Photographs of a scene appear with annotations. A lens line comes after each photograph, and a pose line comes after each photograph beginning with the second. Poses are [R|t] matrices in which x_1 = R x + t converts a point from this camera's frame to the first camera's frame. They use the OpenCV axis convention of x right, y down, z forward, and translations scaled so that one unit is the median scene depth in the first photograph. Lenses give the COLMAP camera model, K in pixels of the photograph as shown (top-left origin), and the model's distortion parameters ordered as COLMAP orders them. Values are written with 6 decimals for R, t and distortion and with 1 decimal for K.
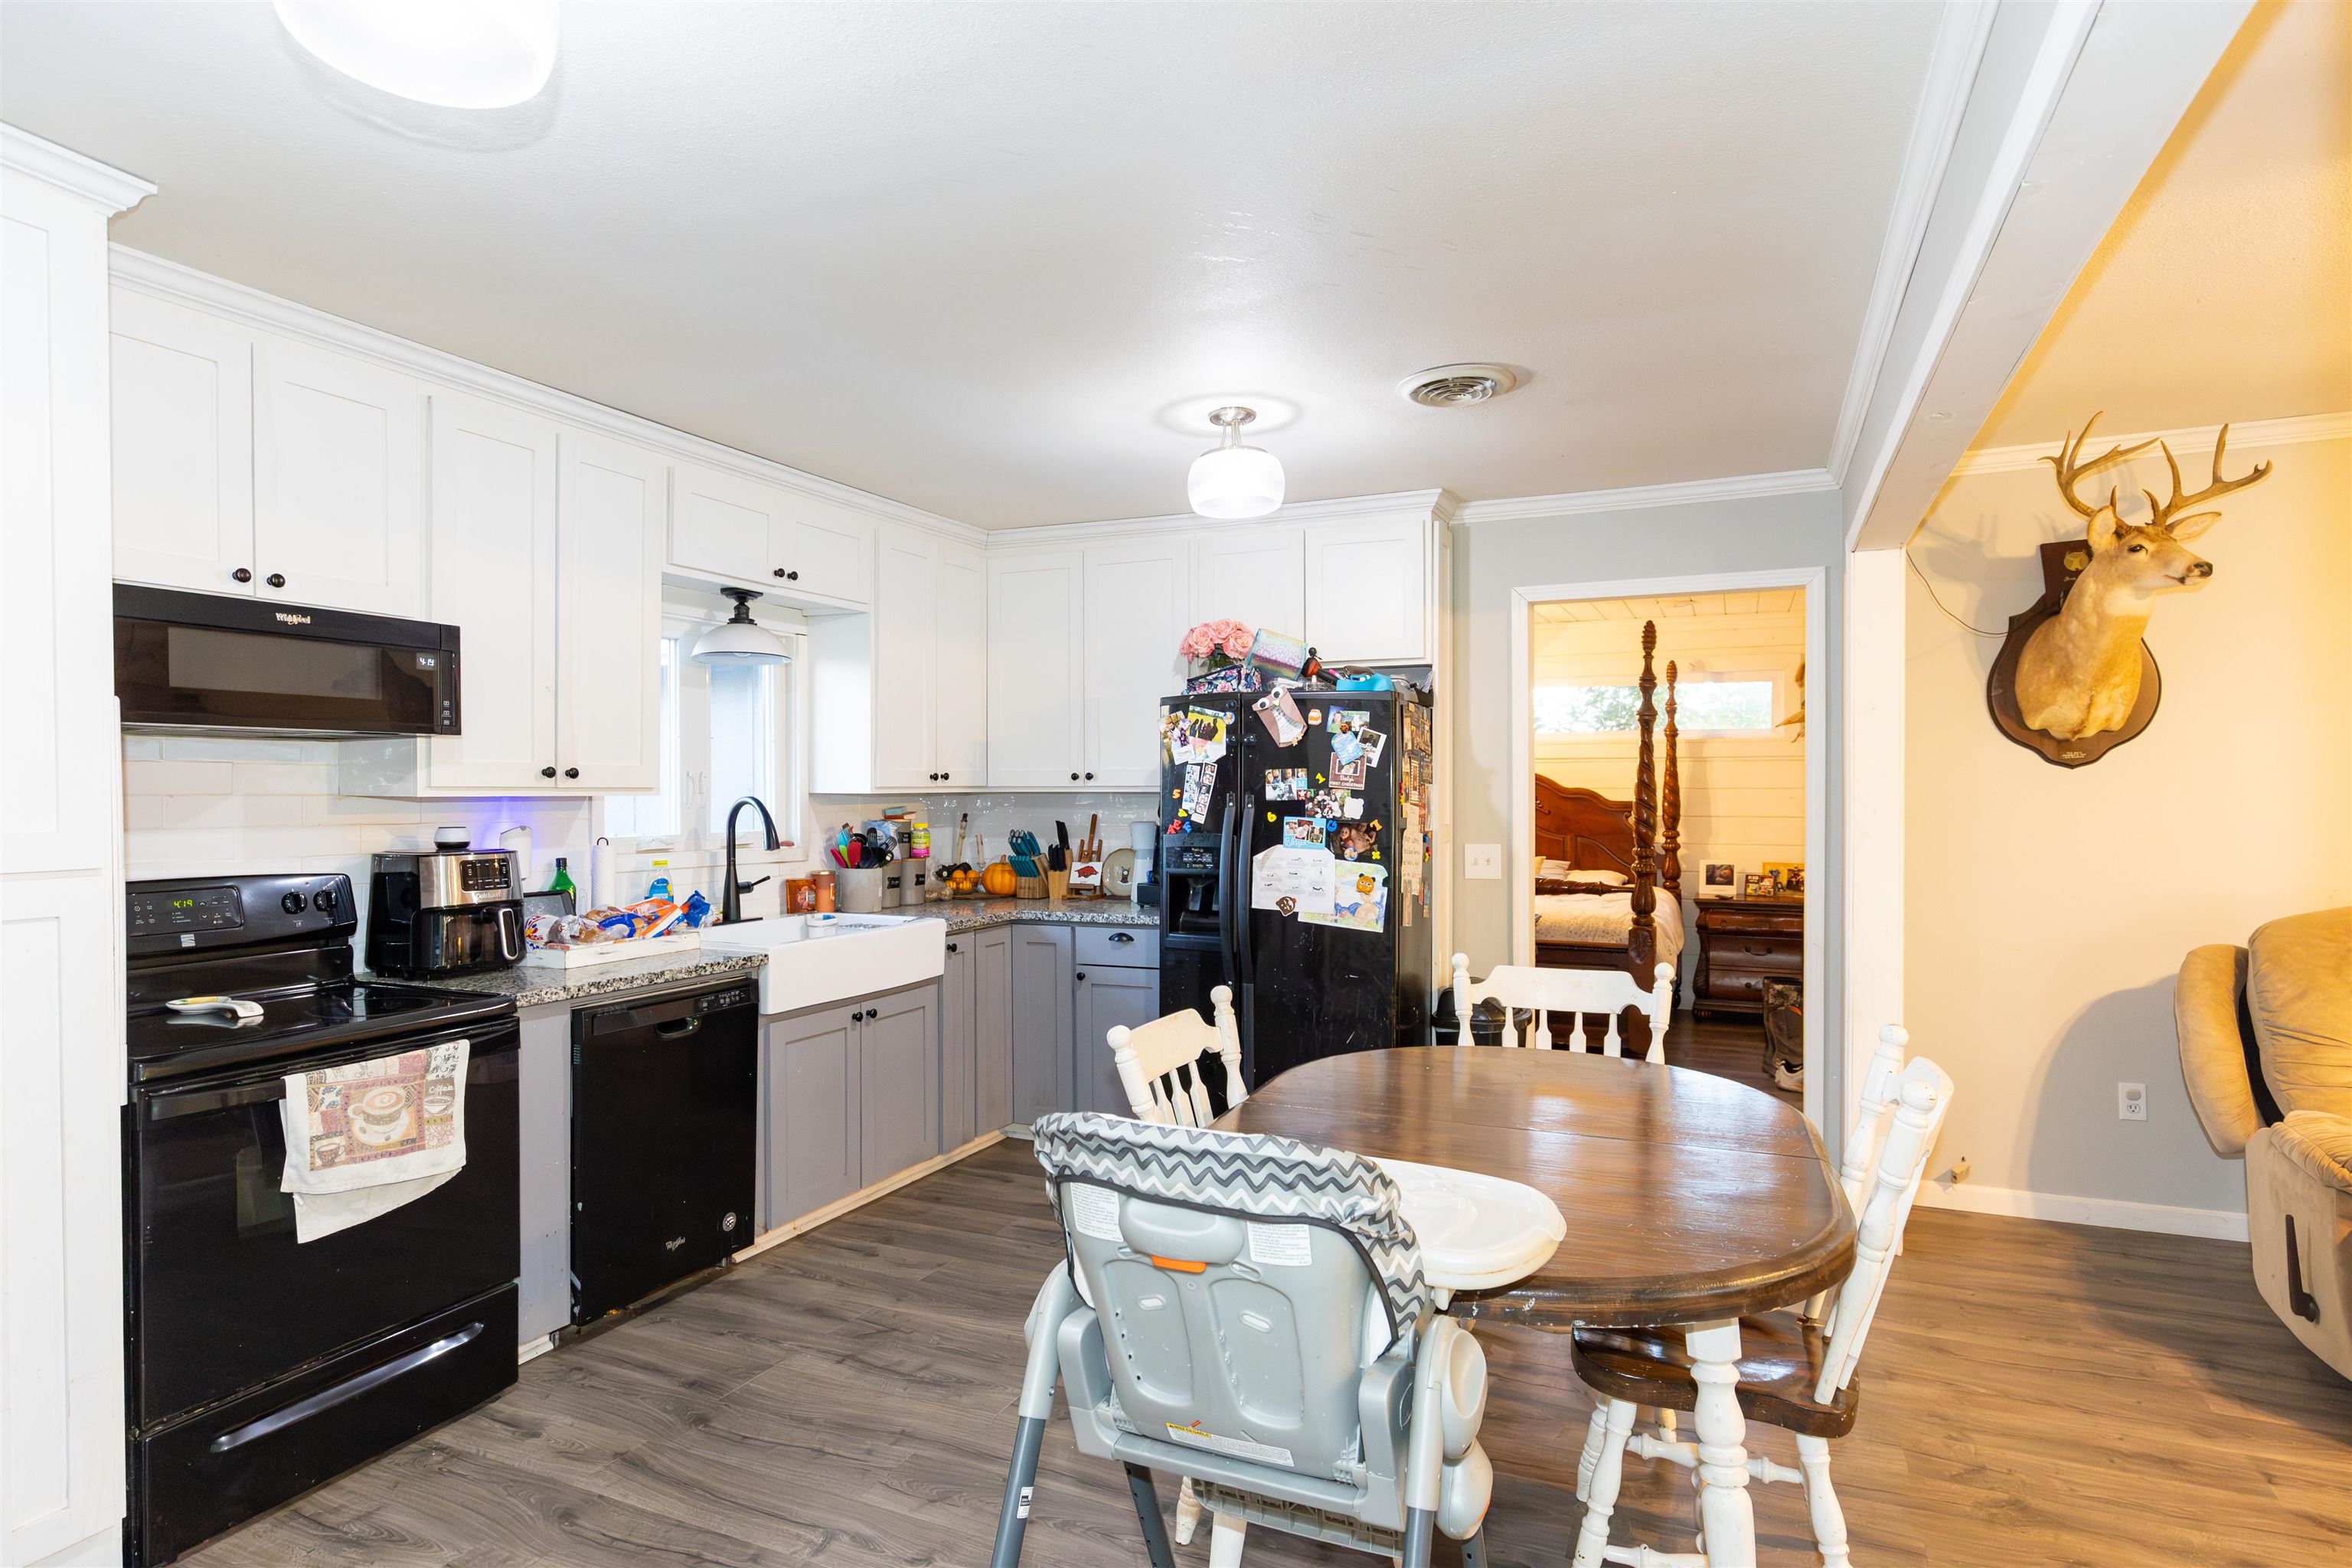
lens RADIAL K [[1259.2, 0, 1166.7], [0, 1259.2, 800.8], [0, 0, 1]] dist [0.006393, 0.002049]
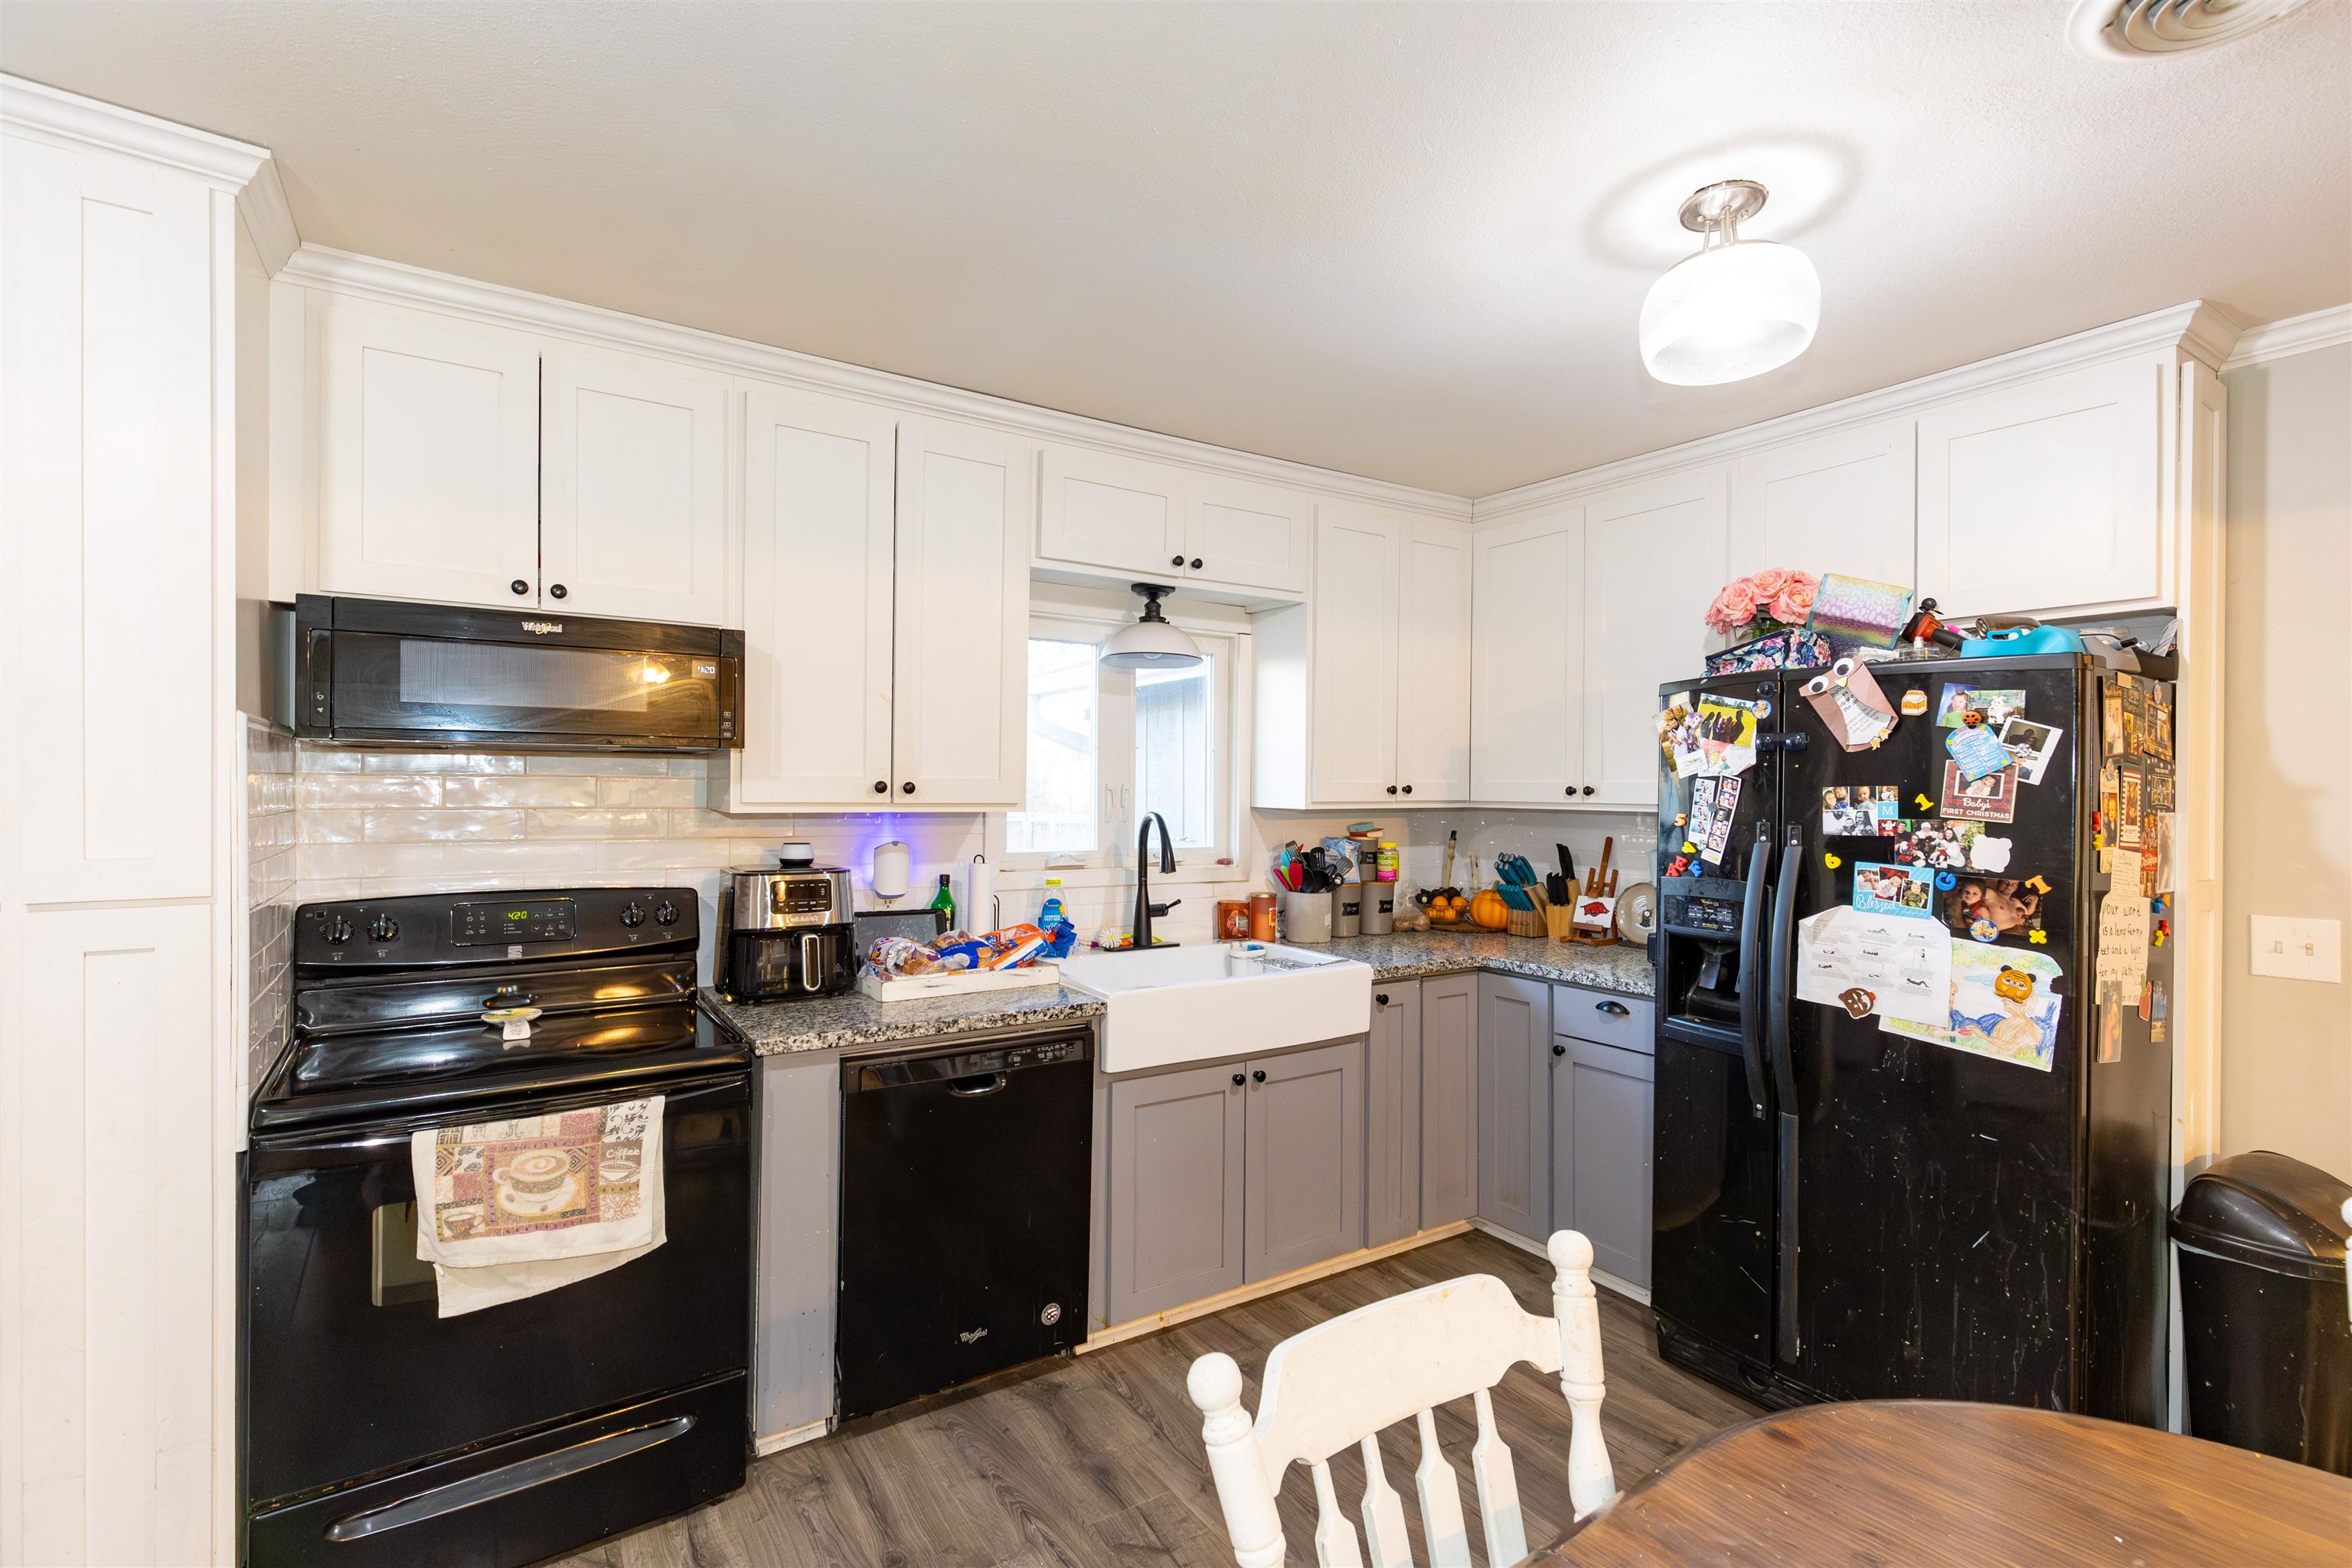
lens RADIAL K [[1055.7, 0, 1175.8], [0, 1055.7, 789.2], [0, 0, 1]] dist [0.004998, -0.001432]
pose [[0.847361, 0.009344, -0.530935, 0.088056], [-0.014486, 0.999880, -0.005523, -0.016266], [0.530819, 0.012371, 0.847395, 0.375701]]
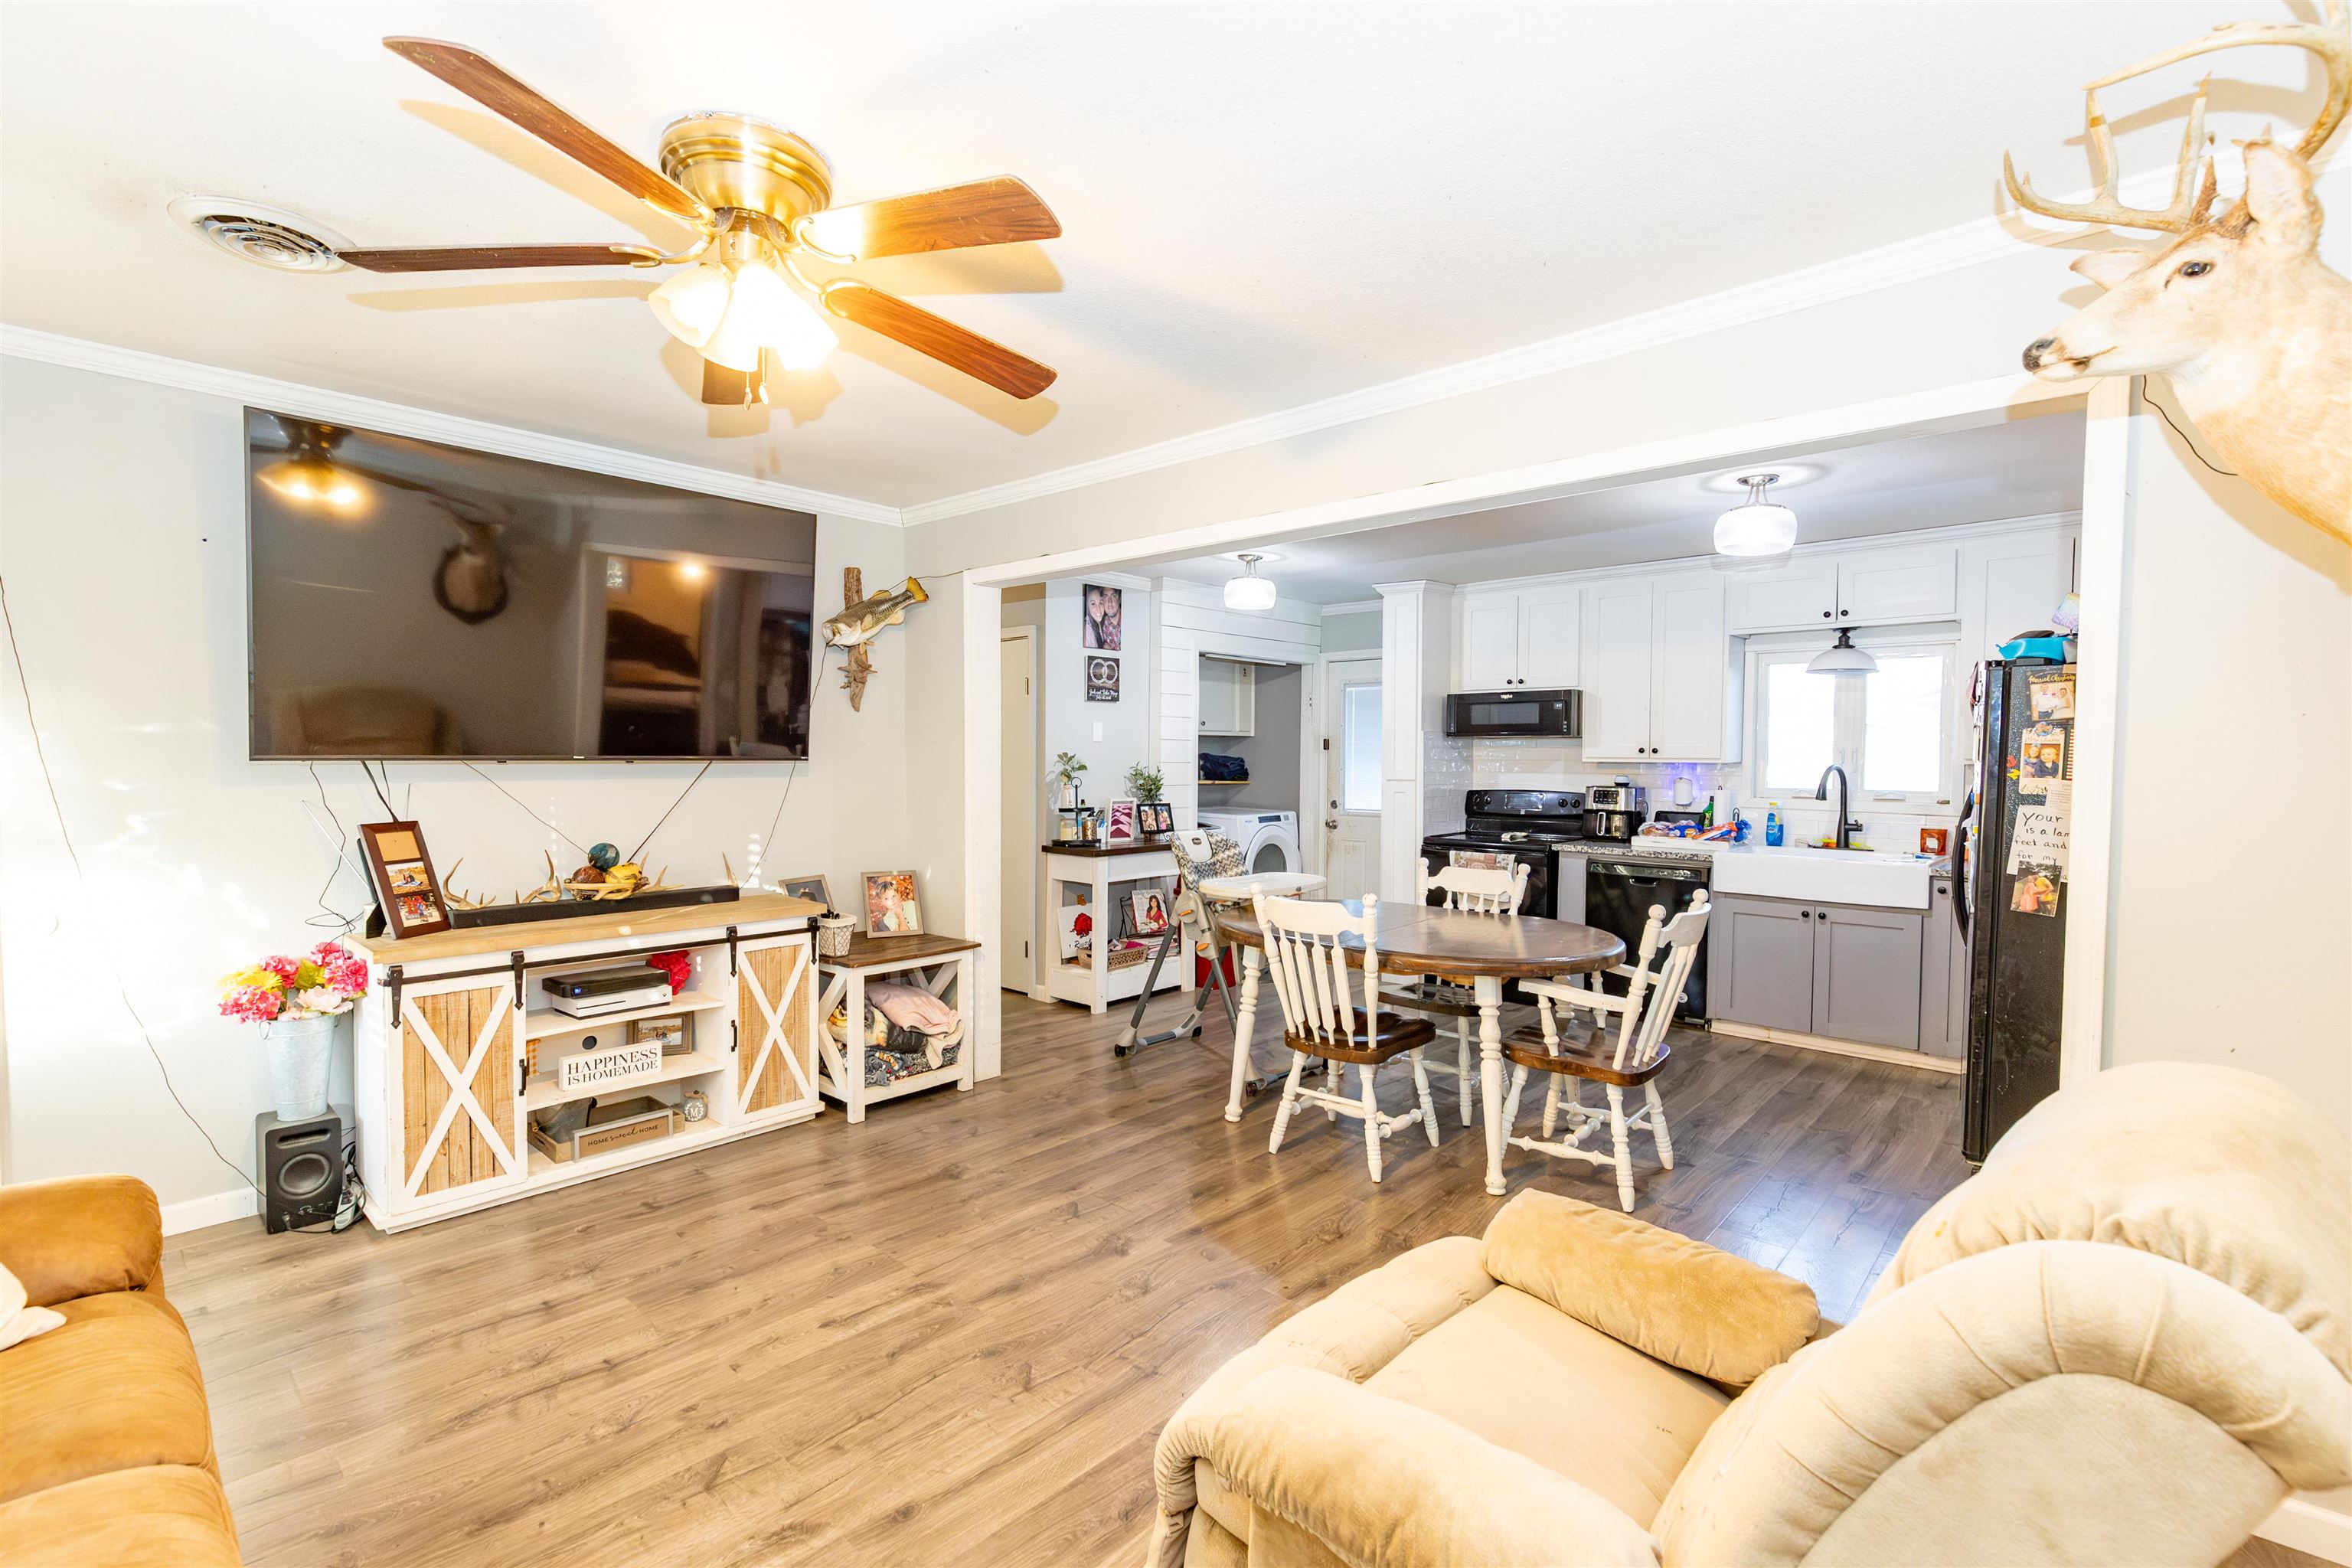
lens RADIAL K [[1055.7, 0, 1170.5], [0, 1055.7, 789.3], [0, 0, 1]] dist [0.004998, -0.001432]
pose [[-0.307468, 0.030748, -0.951062, 1.140067], [-0.013050, 0.999248, 0.036525, -0.010141], [0.951469, 0.023642, -0.306835, 0.657149]]
